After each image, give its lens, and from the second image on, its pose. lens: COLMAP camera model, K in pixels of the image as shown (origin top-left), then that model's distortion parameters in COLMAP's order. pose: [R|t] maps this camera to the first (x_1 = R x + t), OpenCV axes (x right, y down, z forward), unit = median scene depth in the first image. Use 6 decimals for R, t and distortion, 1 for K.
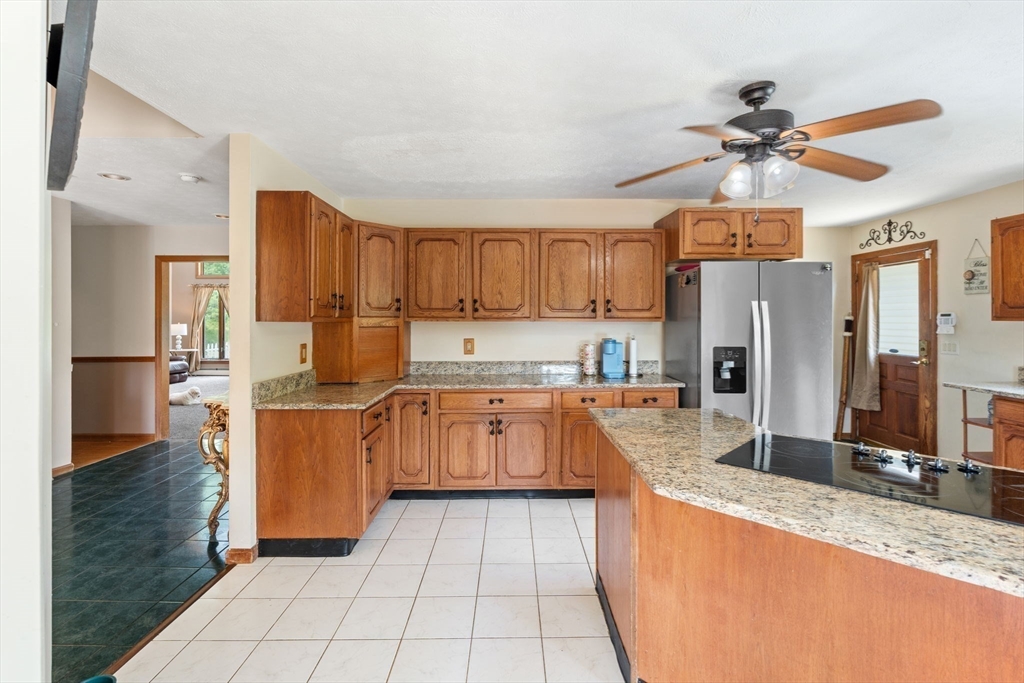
lens RADIAL K [[469.0, 0, 516.1], [0, 469.0, 320.2], [0, 0, 1]] dist [-0.000163, 0.000005]
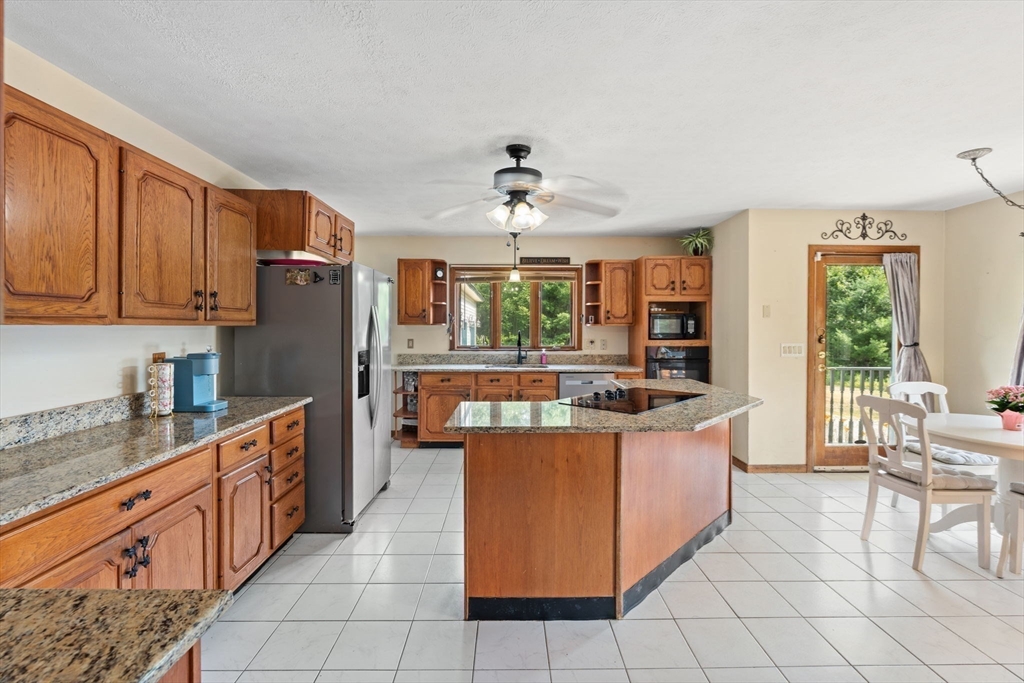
lens RADIAL K [[471.7, 0, 513.4], [0, 471.7, 327.5], [0, 0, 1]] dist [0.000836, 0.000197]
pose [[0.000456, -0.003733, 0.999993, -0.460568], [-0.008740, 0.999955, 0.003737, 0.000094], [-0.999962, -0.008742, 0.000424, 0.581186]]
